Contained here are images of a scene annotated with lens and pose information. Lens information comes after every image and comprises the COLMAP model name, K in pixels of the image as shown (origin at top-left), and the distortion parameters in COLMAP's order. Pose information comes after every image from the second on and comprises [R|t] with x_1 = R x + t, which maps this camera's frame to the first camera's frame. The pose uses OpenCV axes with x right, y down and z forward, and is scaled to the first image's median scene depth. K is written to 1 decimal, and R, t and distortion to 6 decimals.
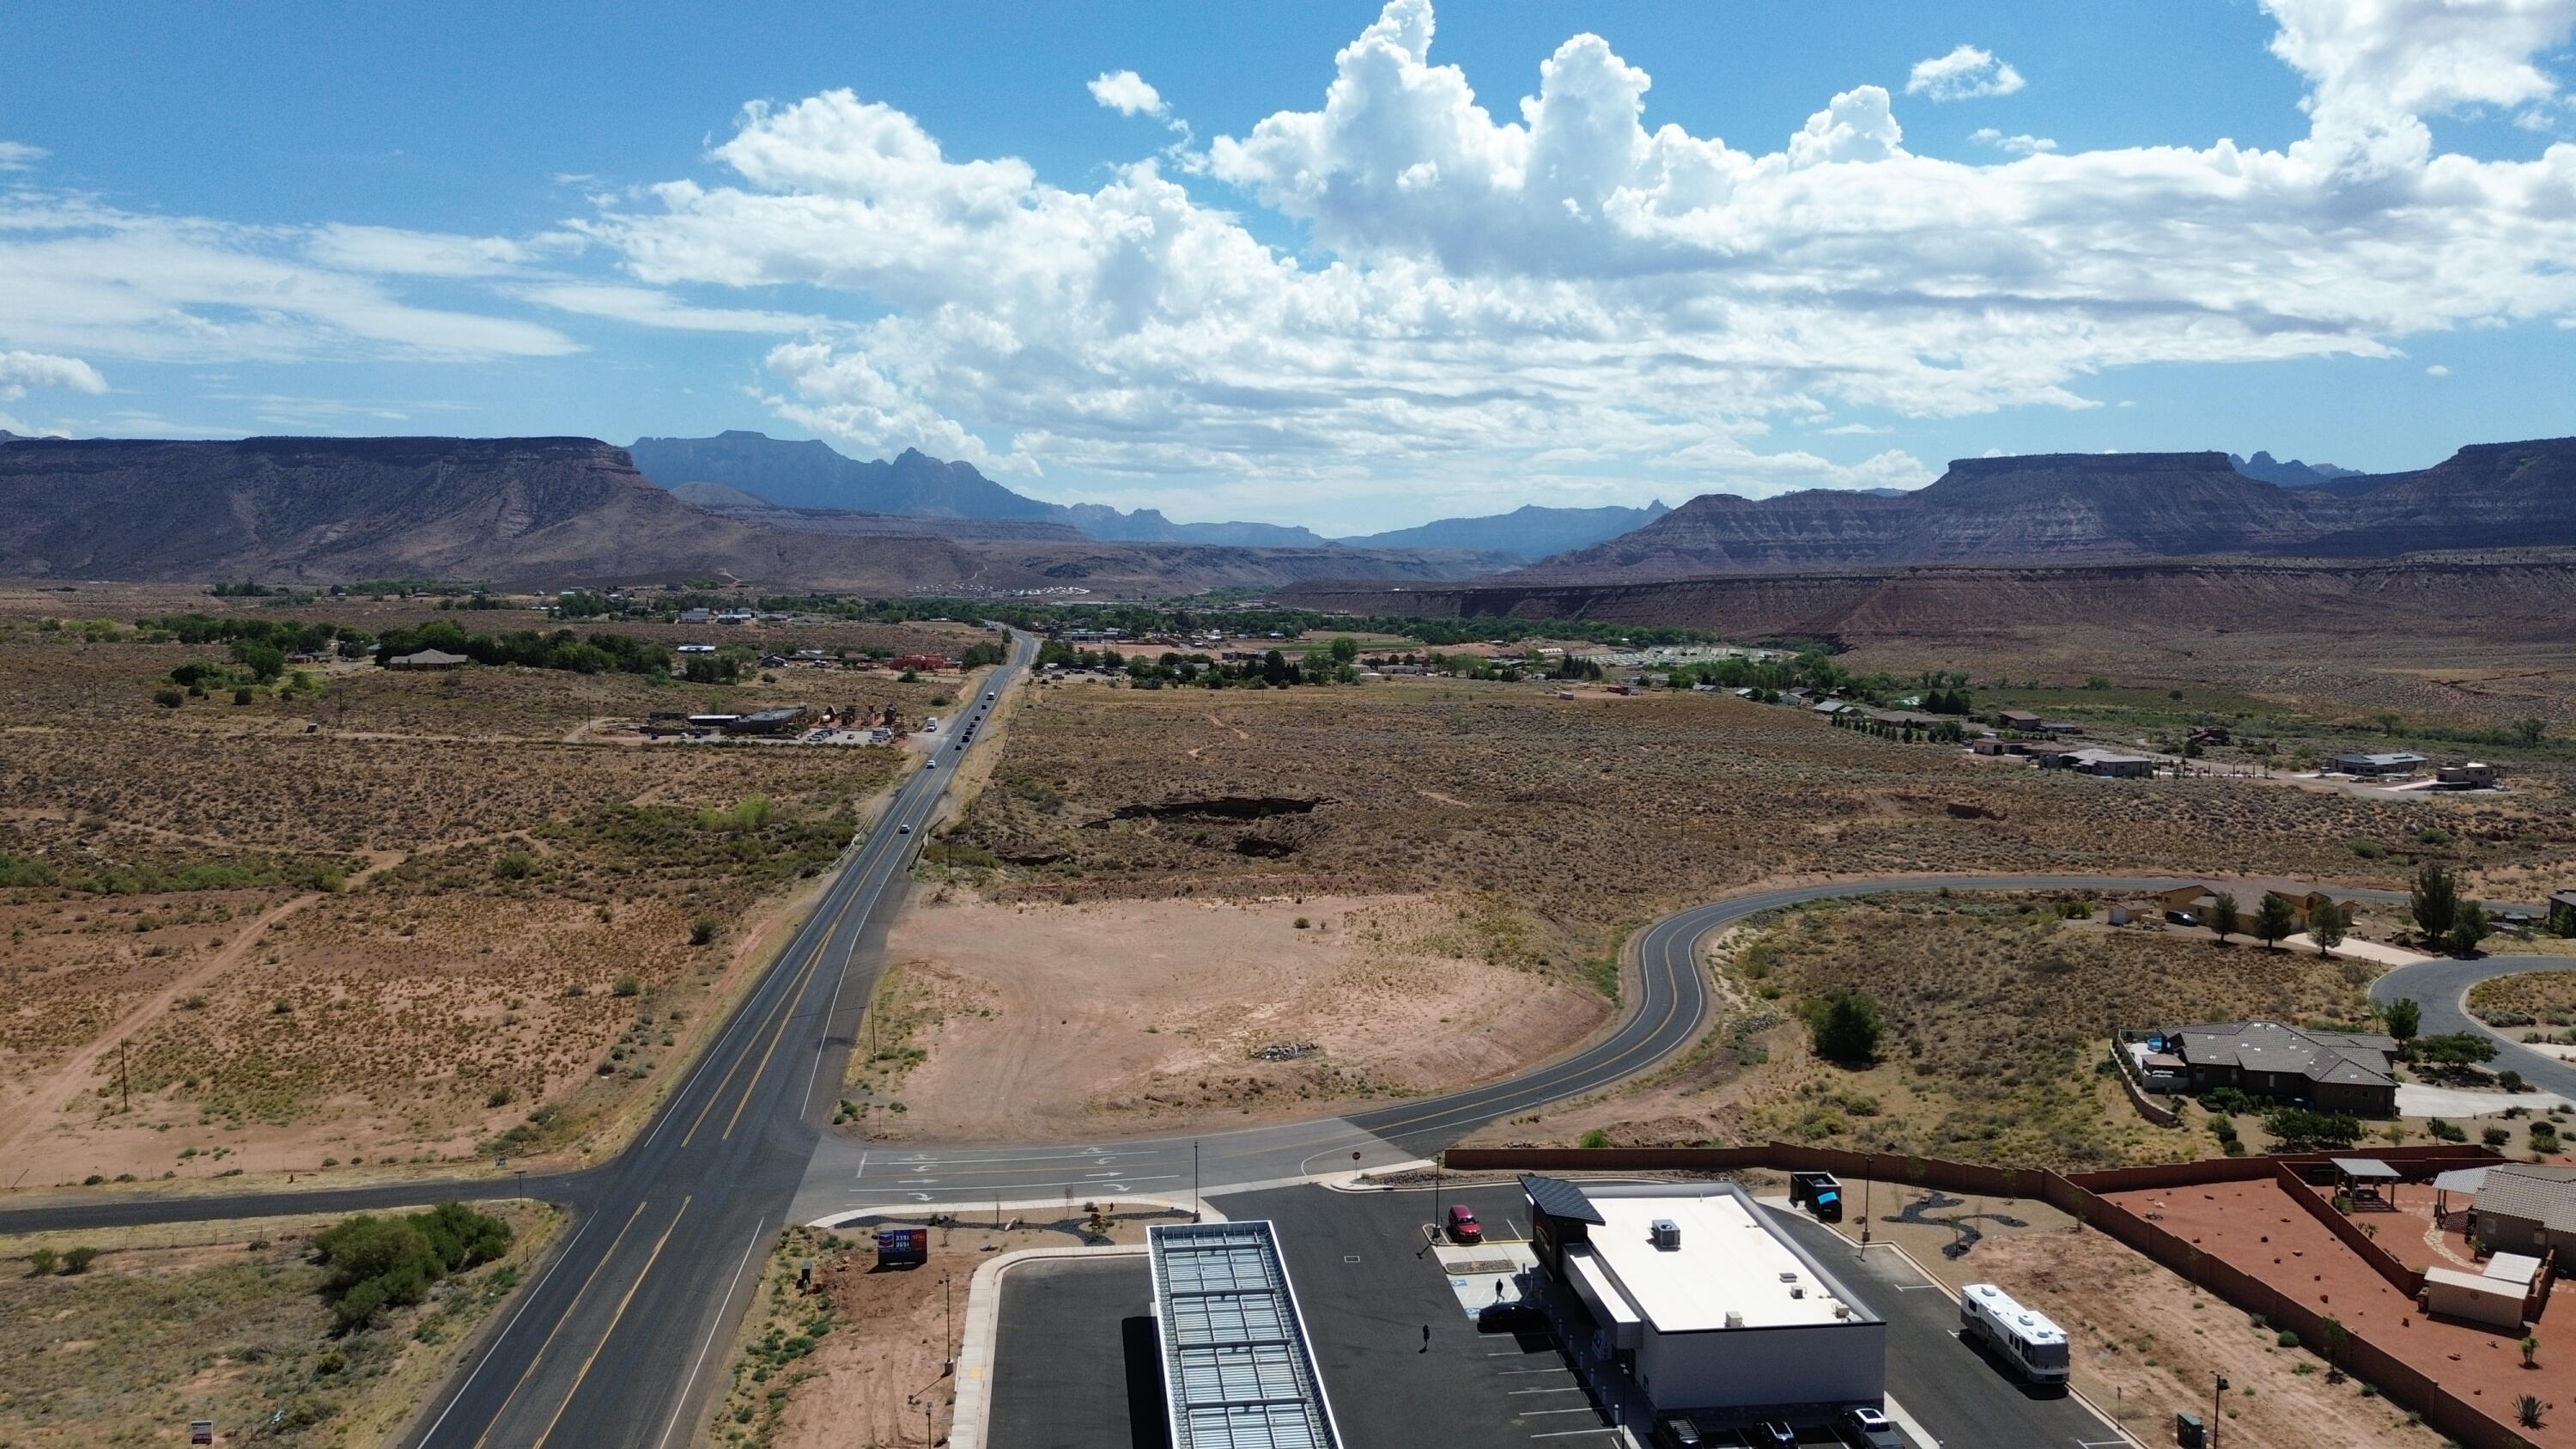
lens RADIAL K [[1828.9, 0, 1290.6], [0, 1828.9, 723.9], [0, 0, 1]] dist [0.066966, -0.062658]
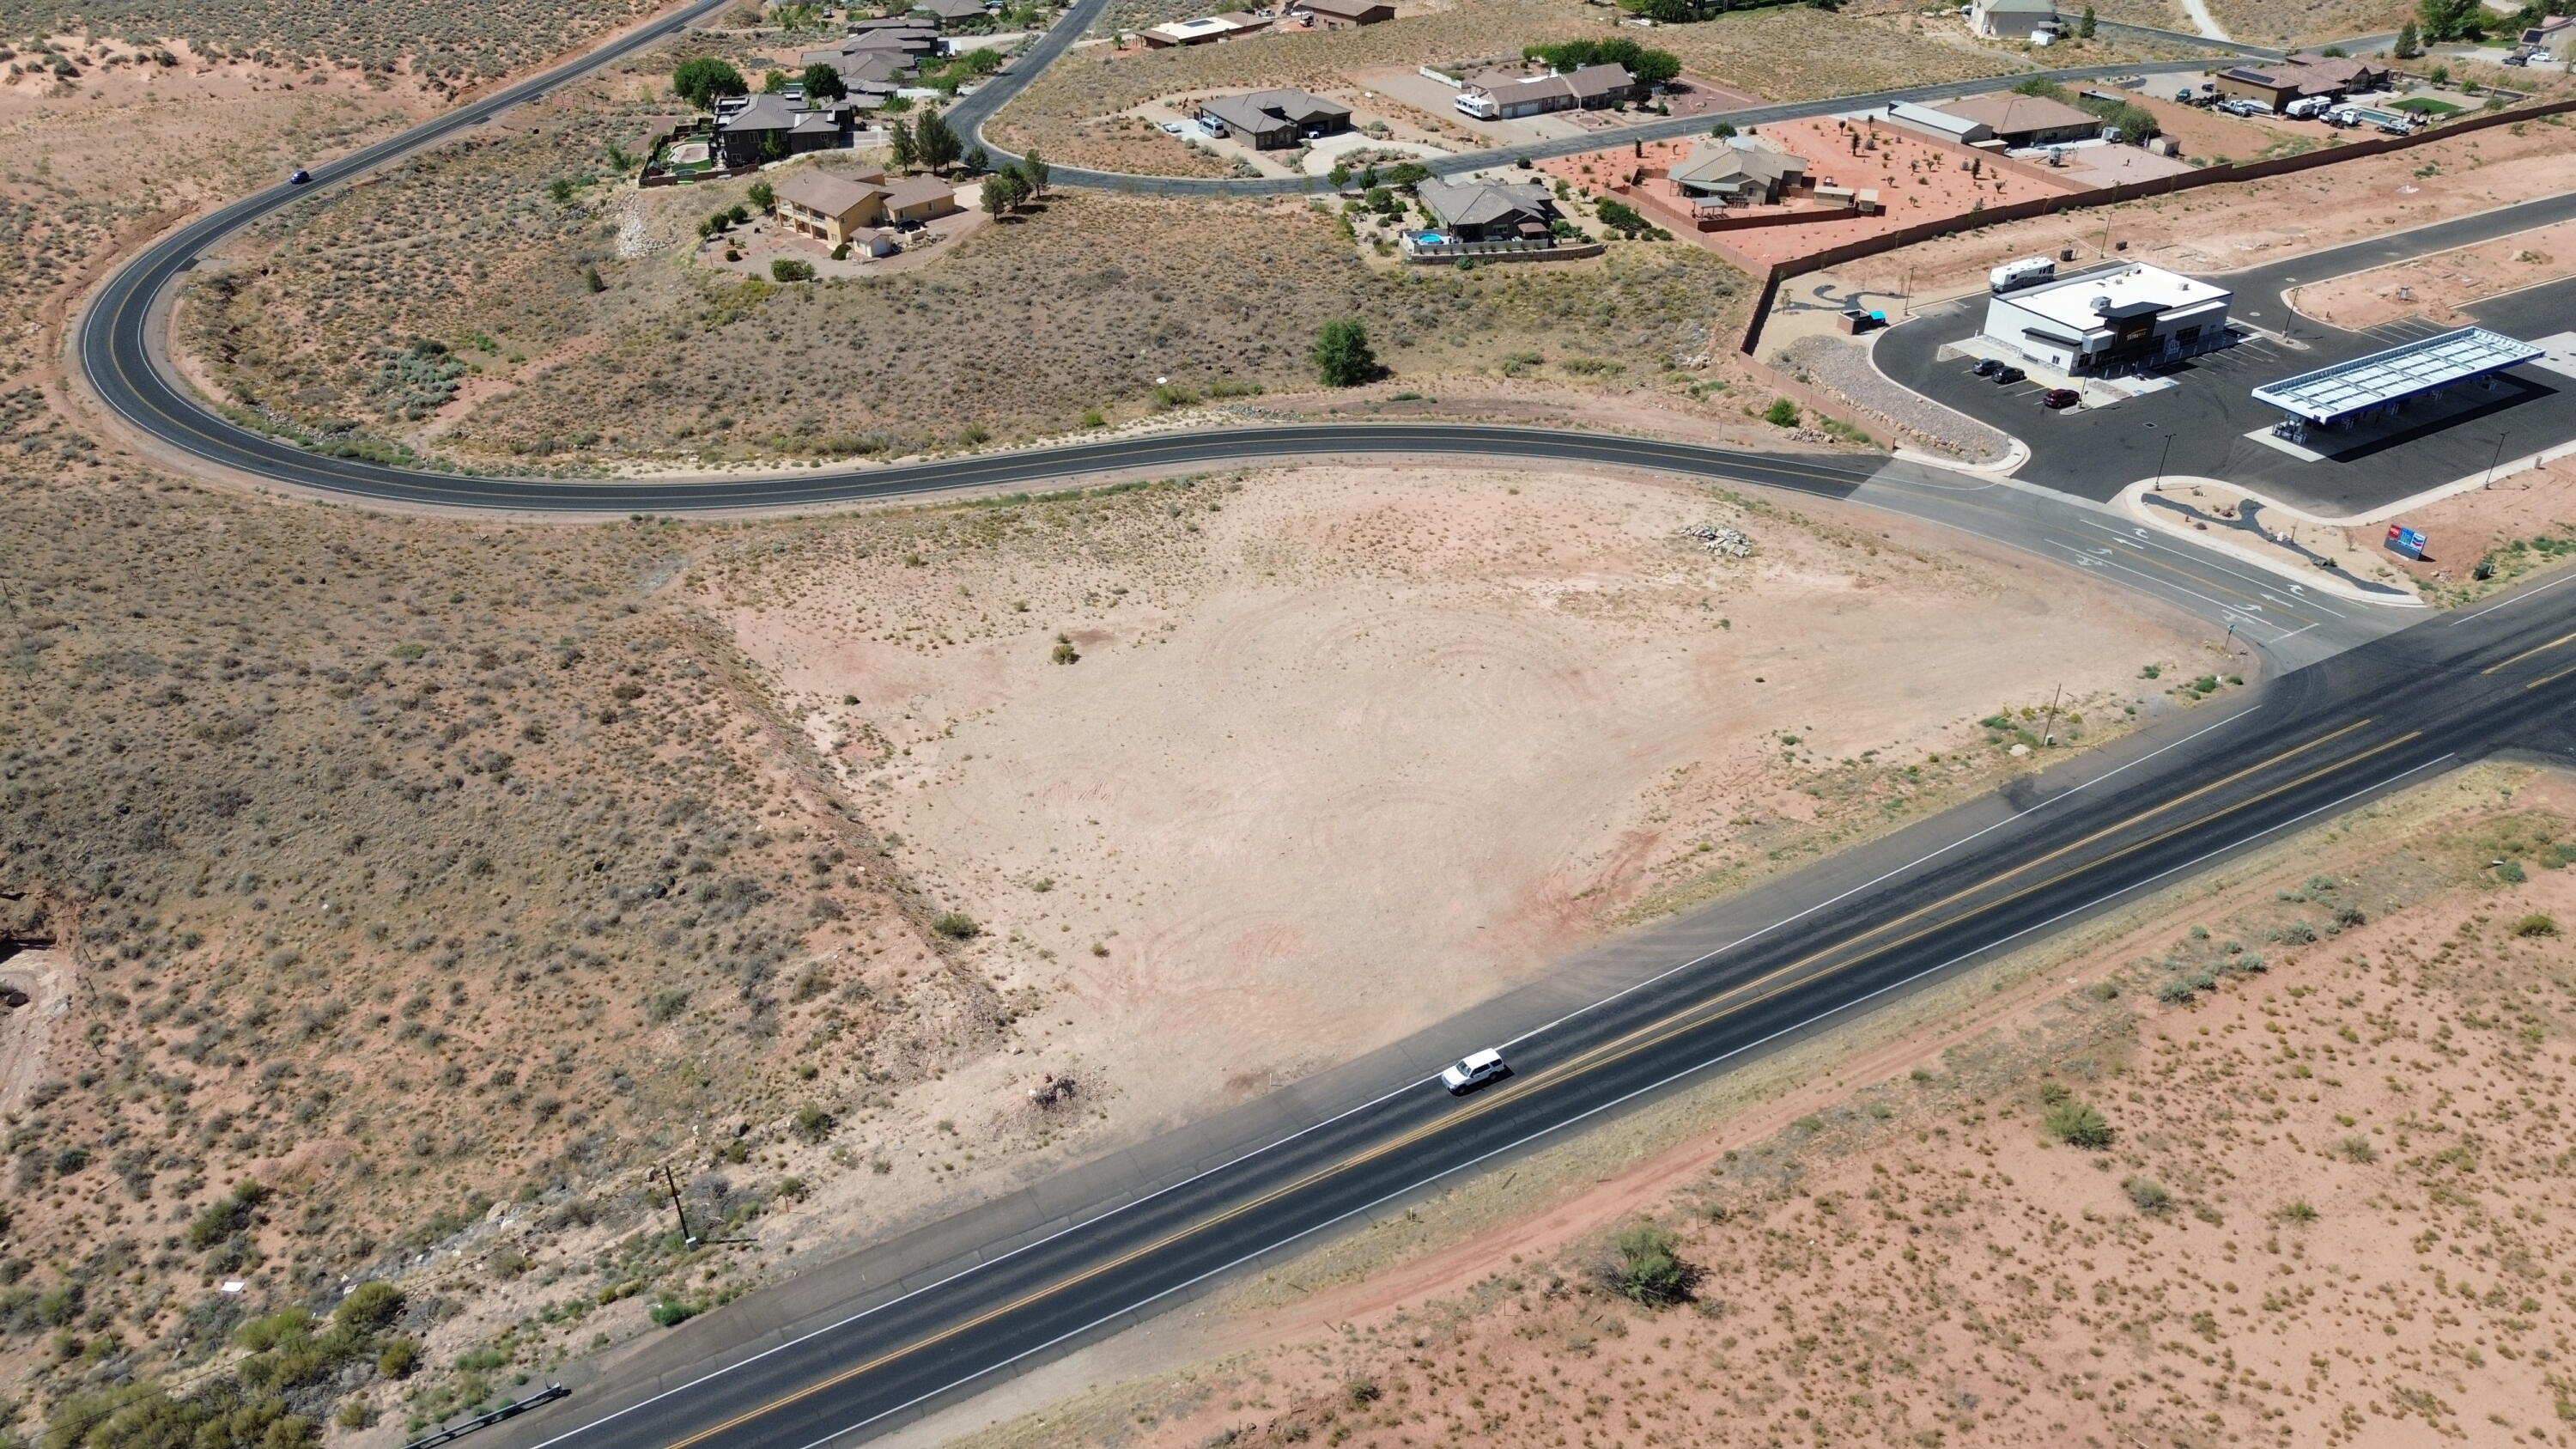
lens RADIAL K [[1828.9, 0, 1290.6], [0, 1828.9, 723.9], [0, 0, 1]] dist [0.066966, -0.062658]
pose [[-0.374568, -0.494967, 0.784032, -0.080776], [0.082027, 0.824586, 0.559758, -0.033135], [-0.923564, 0.273979, -0.268263, 0.168779]]
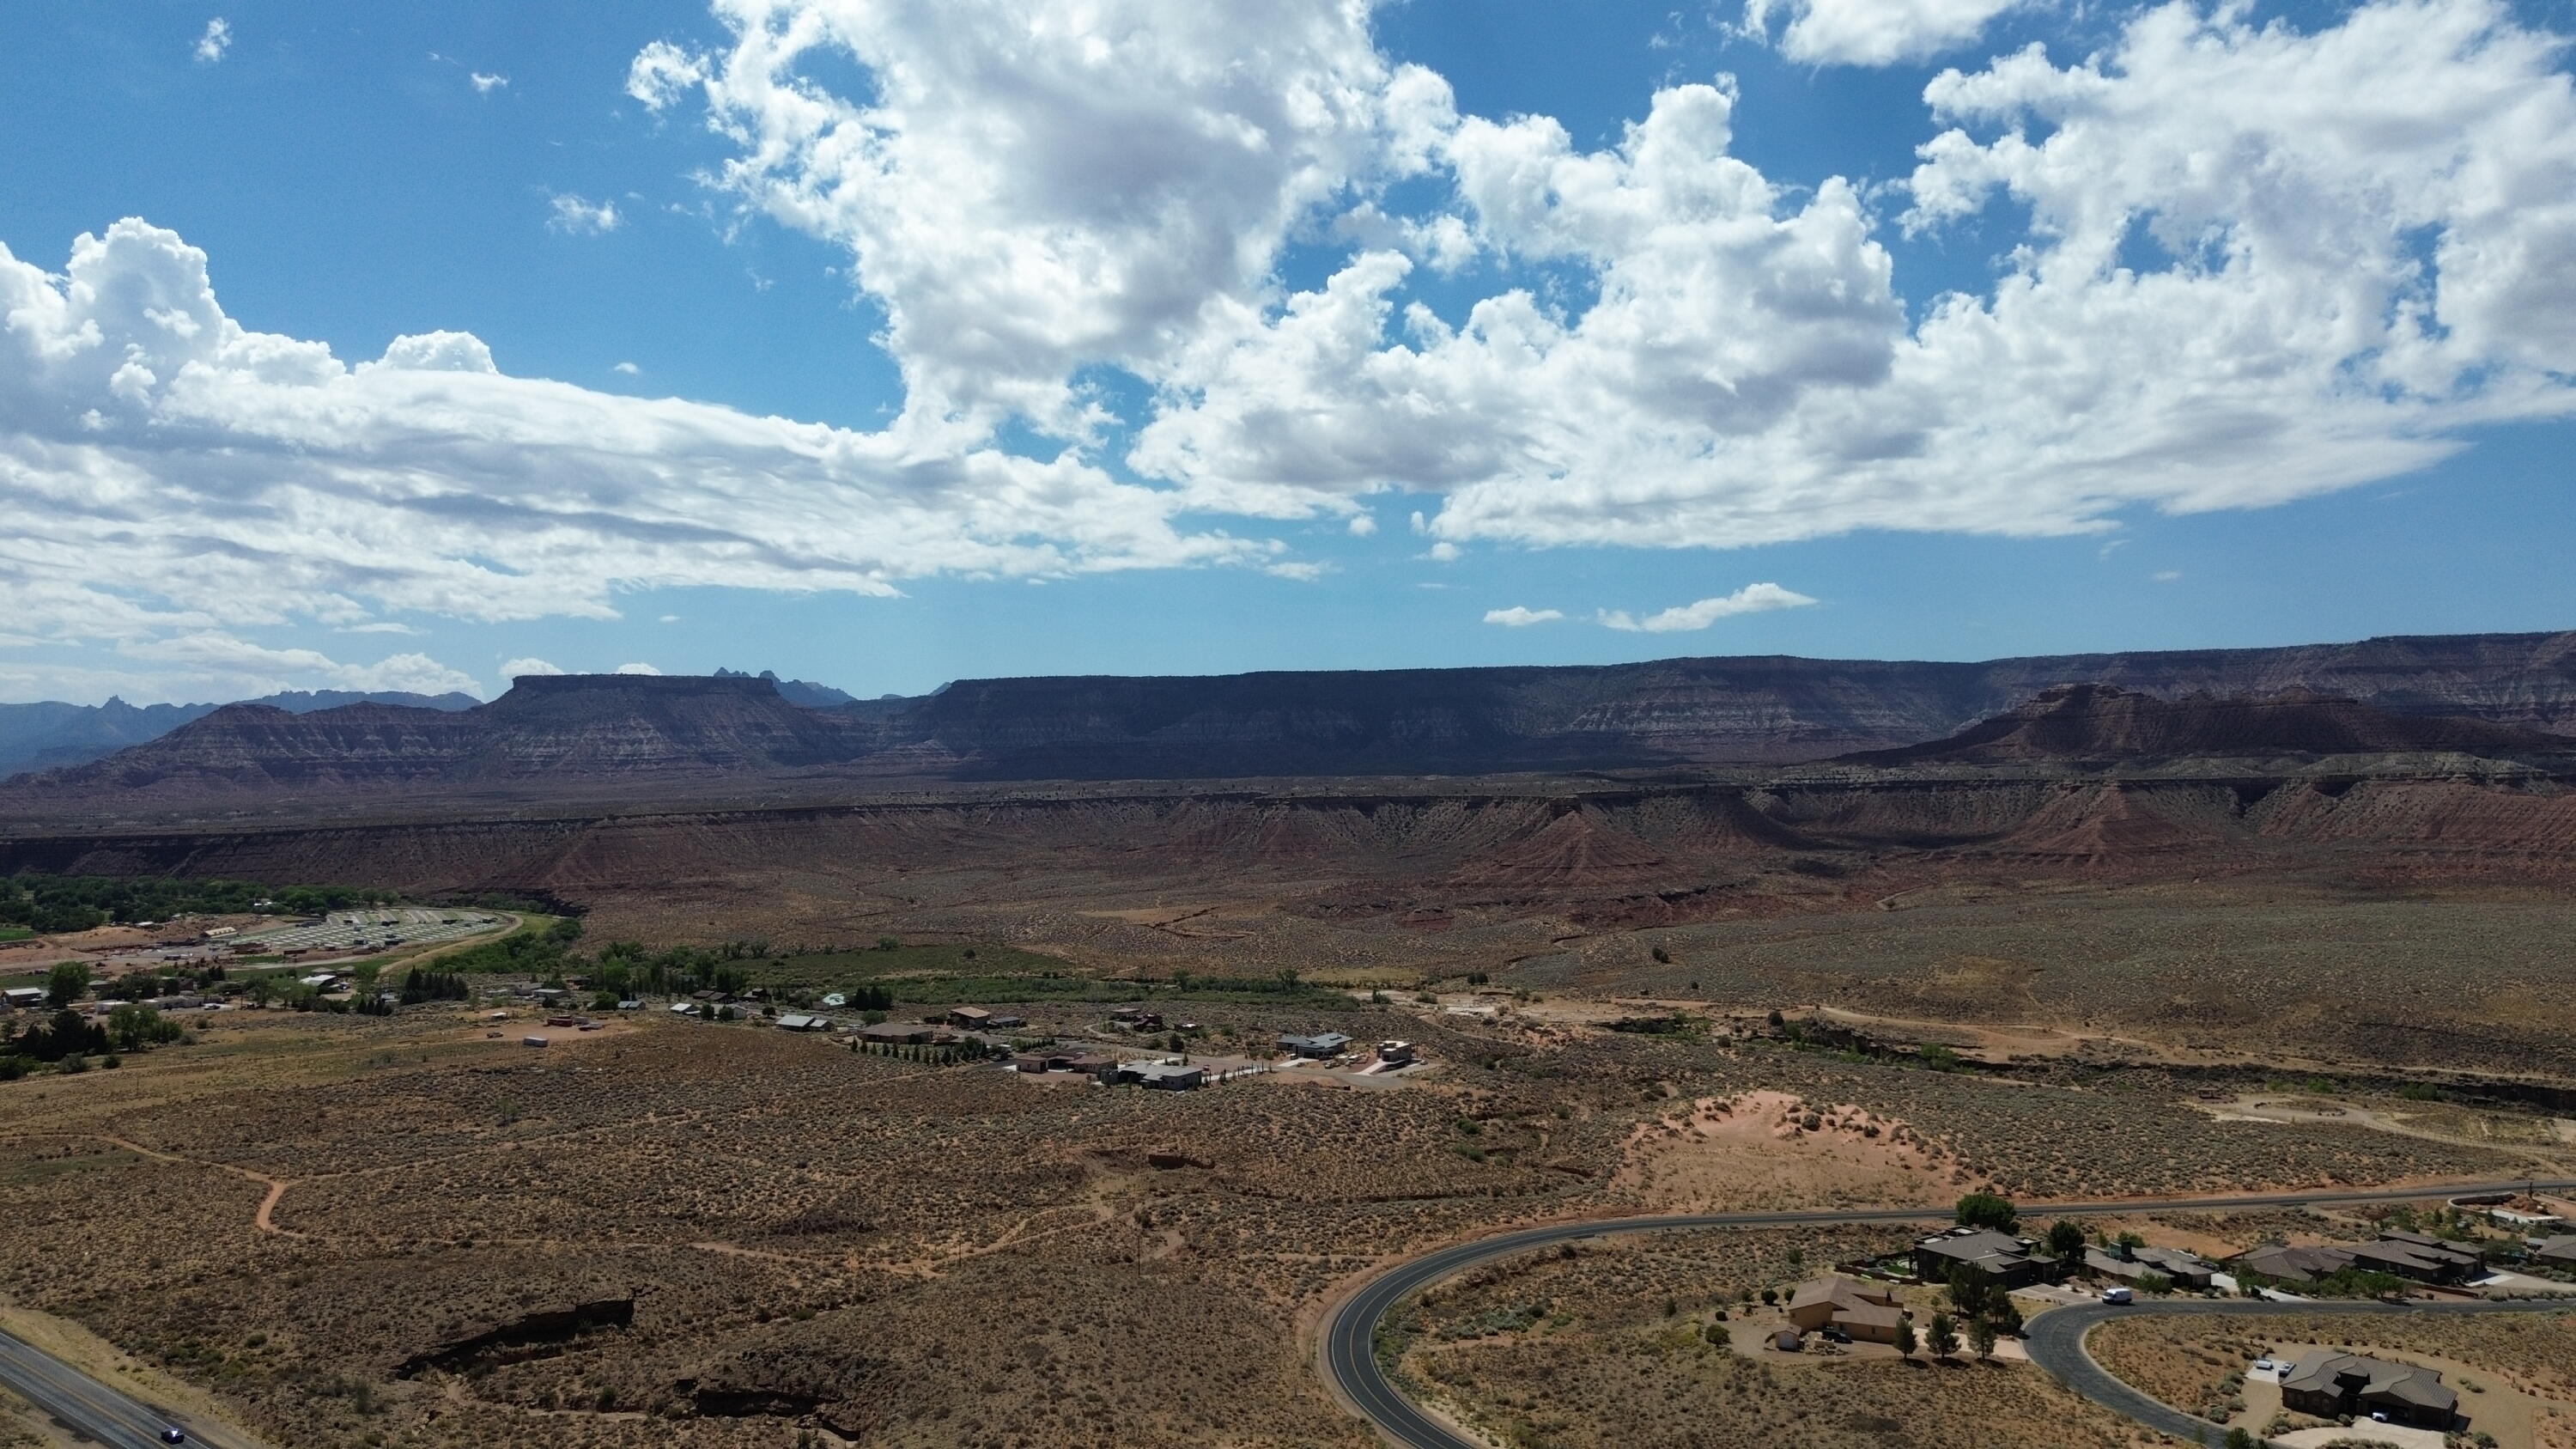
lens RADIAL K [[1830.3, 0, 1292.1], [0, 1830.3, 726.1], [0, 0, 1]] dist [0.065495, -0.060892]
pose [[0.718027, 0.014188, 0.695871, -0.086962], [0.060960, 0.994668, -0.083181, -0.030017], [-0.693341, 0.102147, 0.713333, 0.052179]]
